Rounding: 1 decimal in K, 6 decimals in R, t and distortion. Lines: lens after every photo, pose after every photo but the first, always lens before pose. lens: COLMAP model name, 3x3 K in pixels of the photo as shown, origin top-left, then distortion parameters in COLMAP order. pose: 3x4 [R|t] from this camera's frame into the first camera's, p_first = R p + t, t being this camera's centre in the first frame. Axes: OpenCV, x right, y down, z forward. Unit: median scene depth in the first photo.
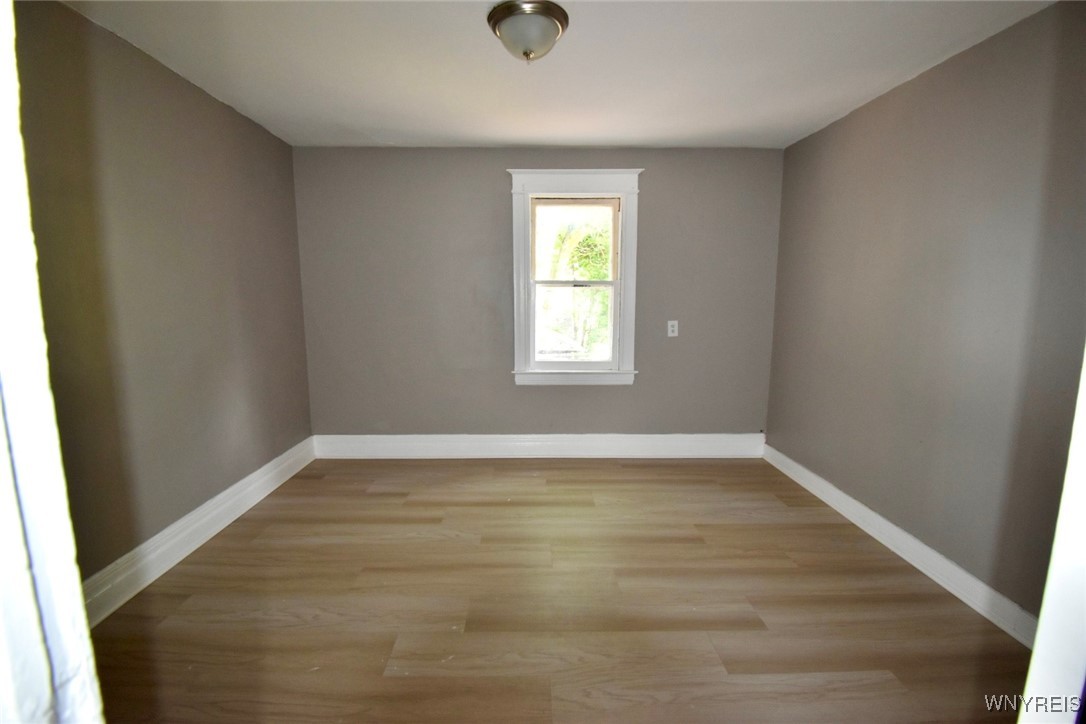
lens RADIAL K [[474.5, 0, 538.7], [0, 474.5, 361.7], [0, 0, 1]] dist [0.024393, -0.029879]
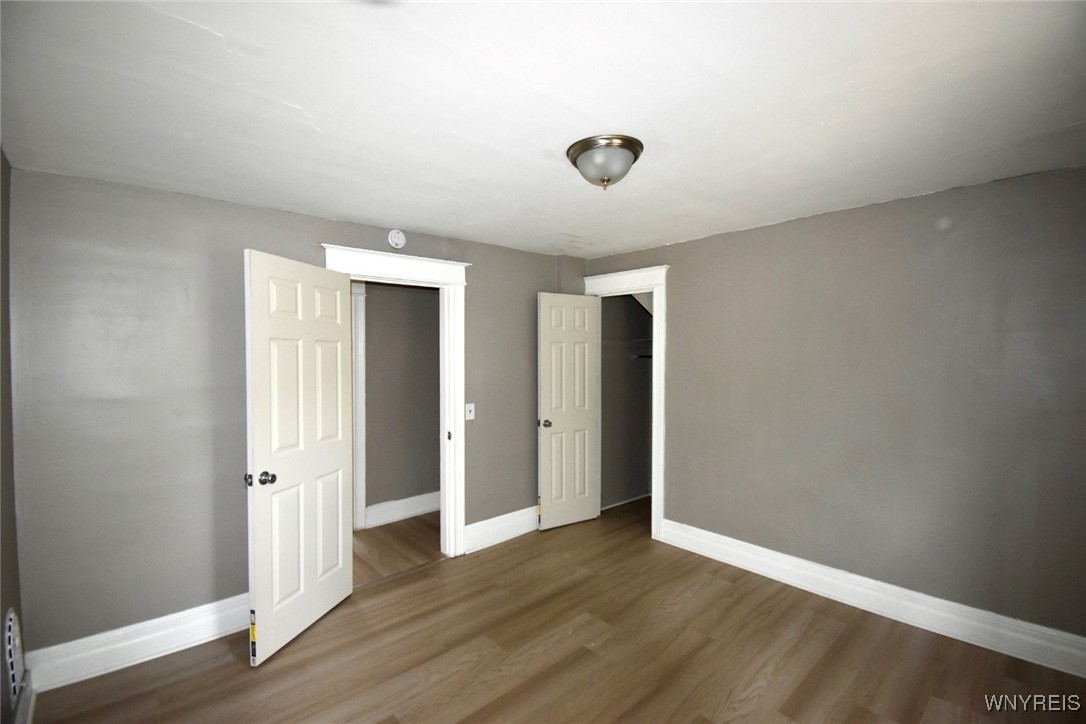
lens RADIAL K [[474.5, 0, 538.7], [0, 474.5, 361.7], [0, 0, 1]] dist [0.024393, -0.029879]
pose [[-0.754340, 0.011918, -0.656376, 0.691028], [-0.092648, 0.987896, 0.124414, -0.320880], [0.649914, 0.154662, -0.744105, 1.529176]]
